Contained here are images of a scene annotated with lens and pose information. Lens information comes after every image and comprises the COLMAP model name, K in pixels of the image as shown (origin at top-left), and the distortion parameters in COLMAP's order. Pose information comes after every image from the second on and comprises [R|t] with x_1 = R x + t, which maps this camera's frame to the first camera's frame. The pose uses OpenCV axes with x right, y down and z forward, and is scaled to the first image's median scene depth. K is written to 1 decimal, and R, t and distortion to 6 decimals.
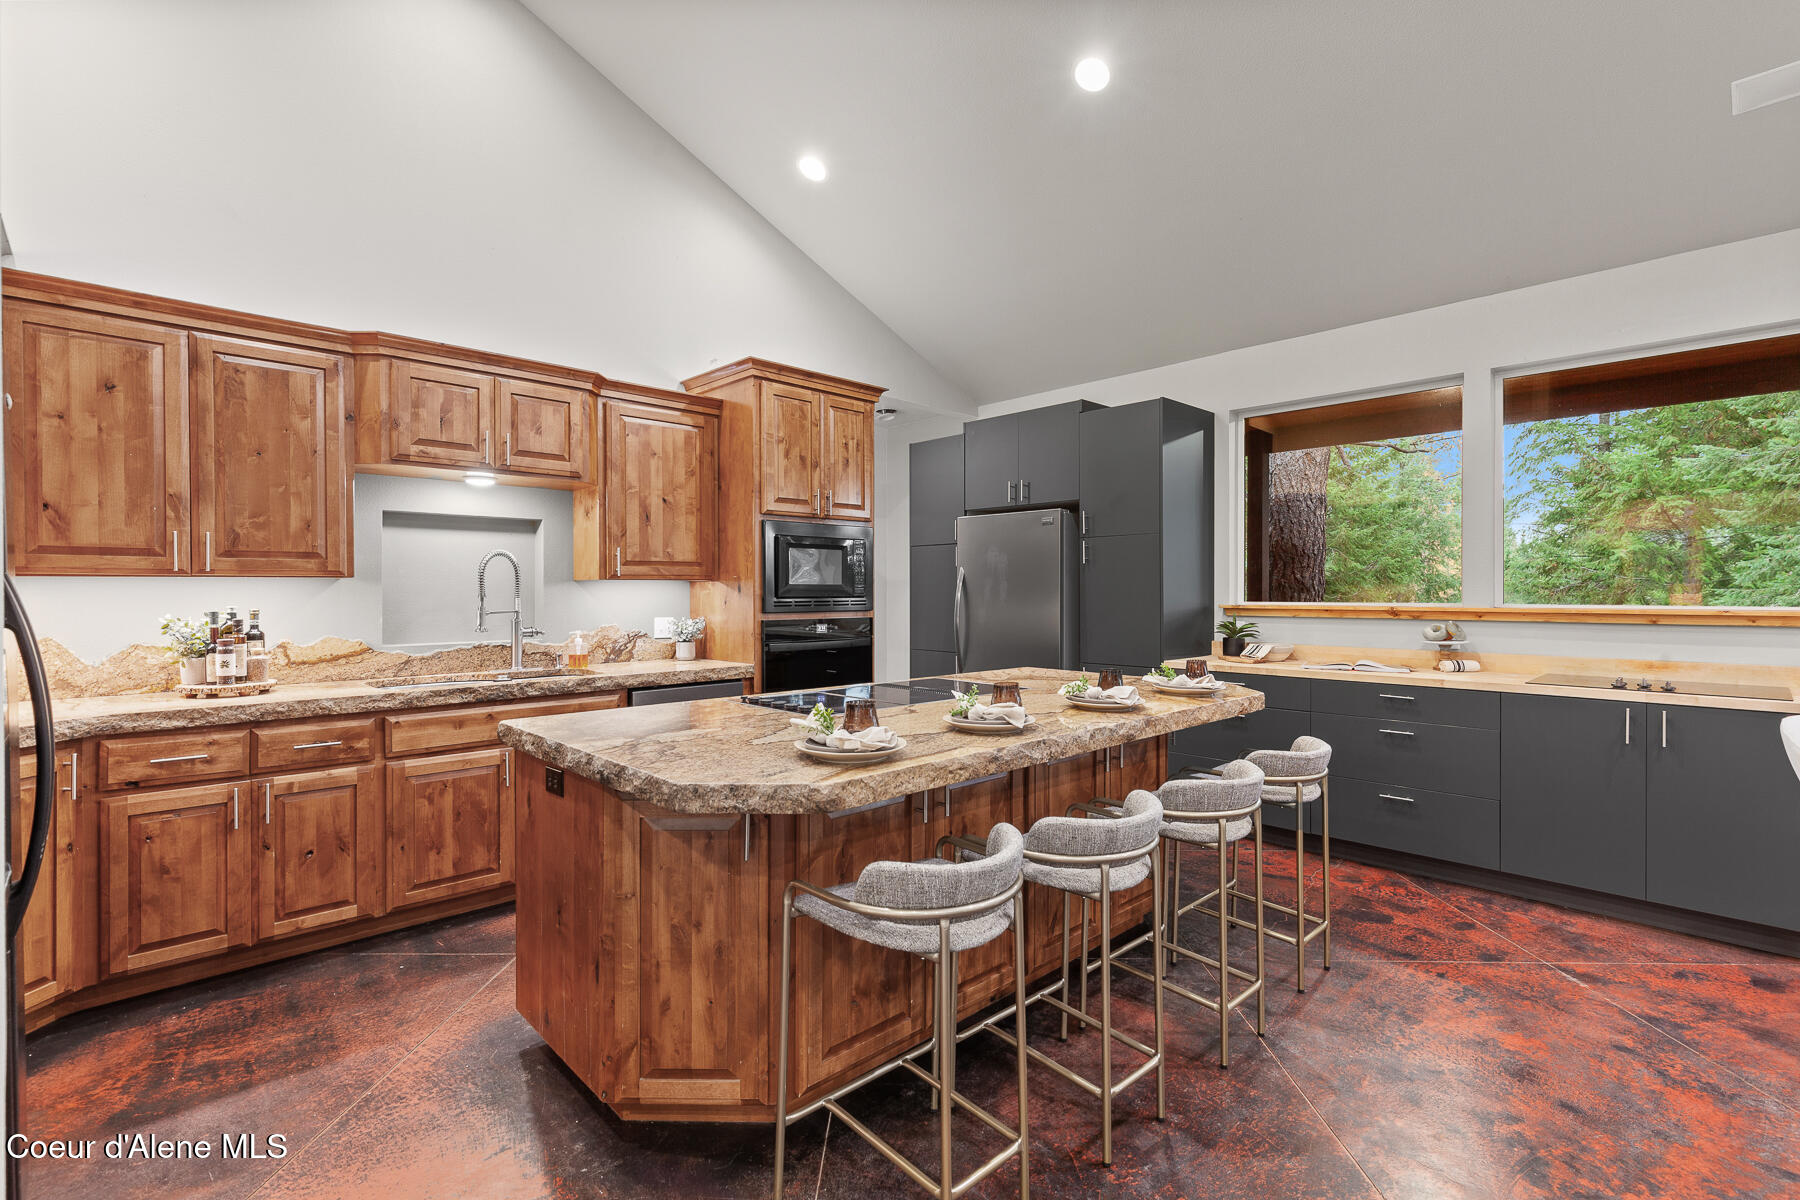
lens RADIAL K [[813.4, 0, 902.8], [0, 813.4, 594.6], [0, 0, 1]] dist [0.004408, 0.000391]
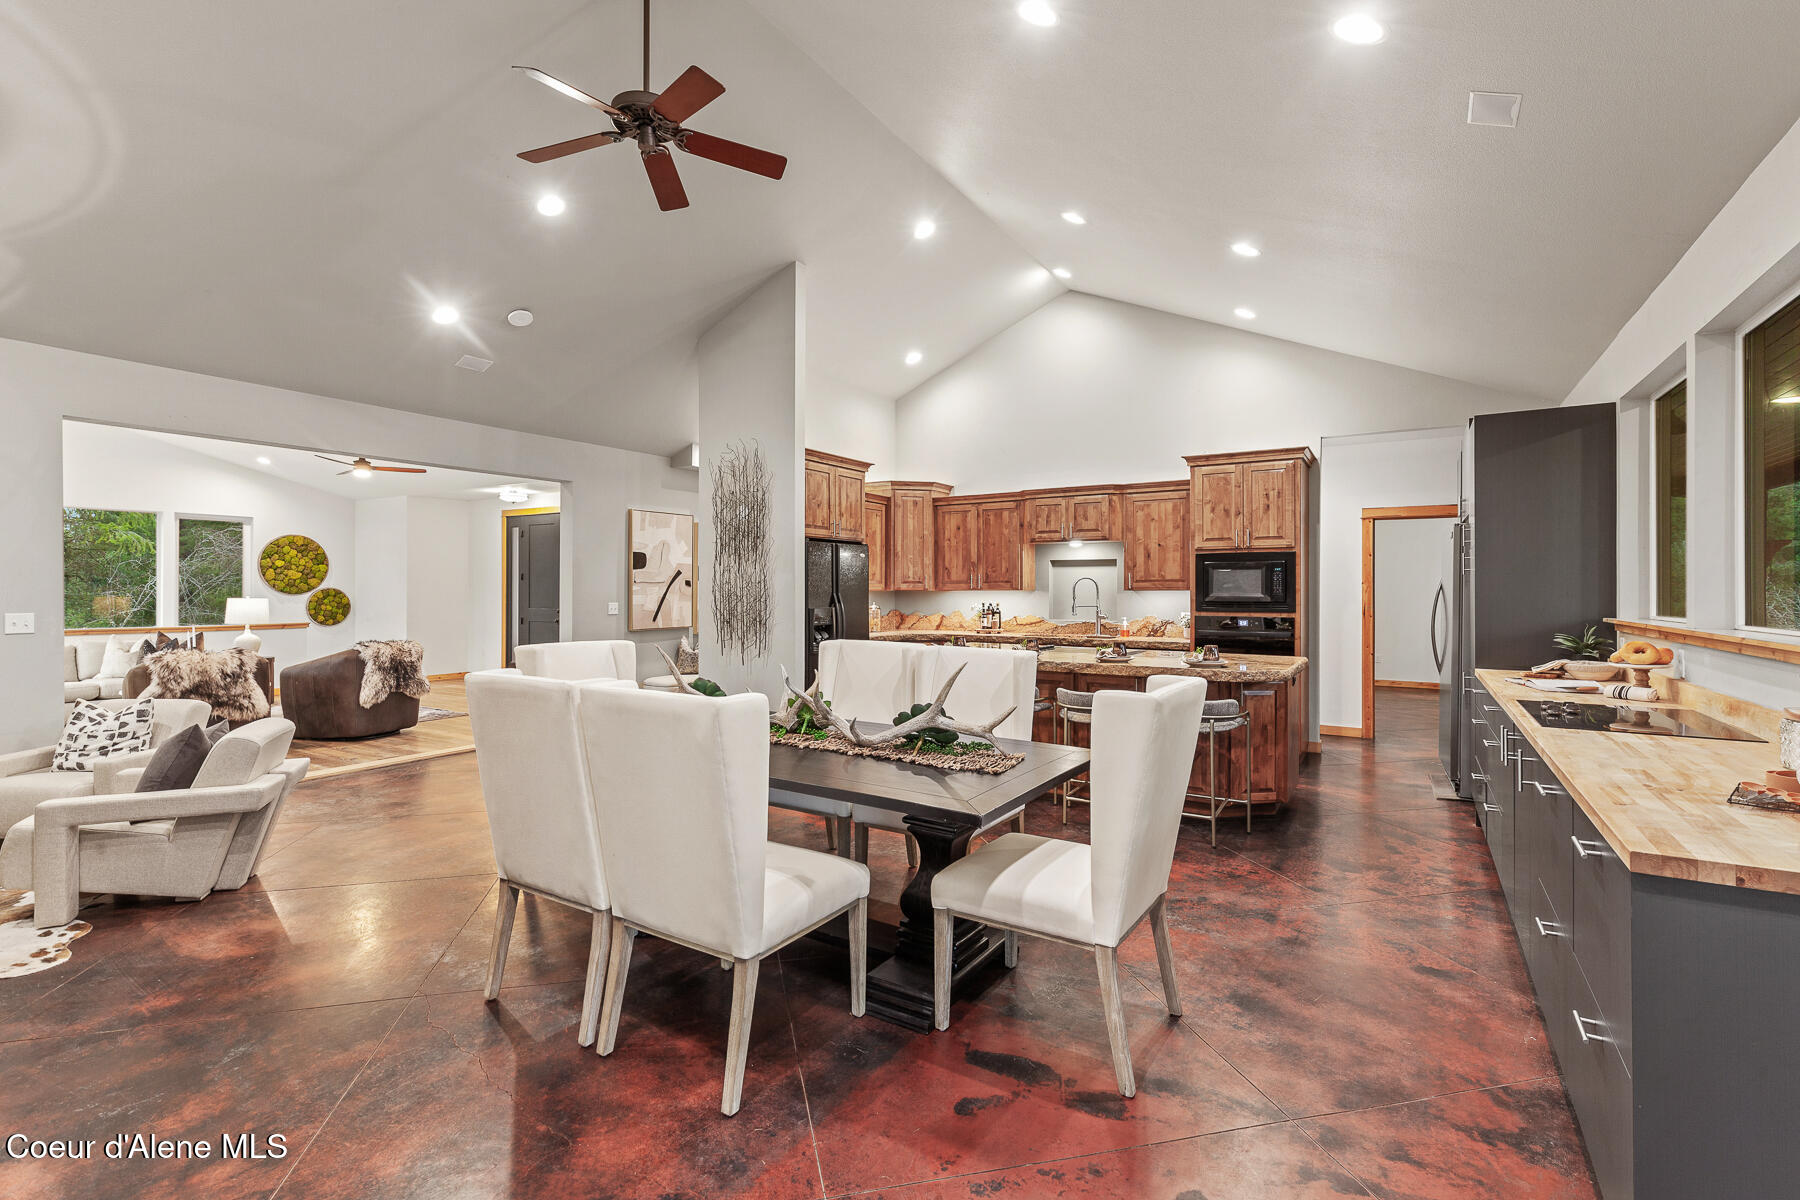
lens RADIAL K [[813.4, 0, 903.2], [0, 813.4, 592.3], [0, 0, 1]] dist [0.004408, 0.000391]
pose [[0.239132, 0.002560, -0.970984, 1.374980], [-0.009276, 0.999957, 0.000352, -0.010236], [0.970943, 0.008923, 0.239146, 0.049087]]
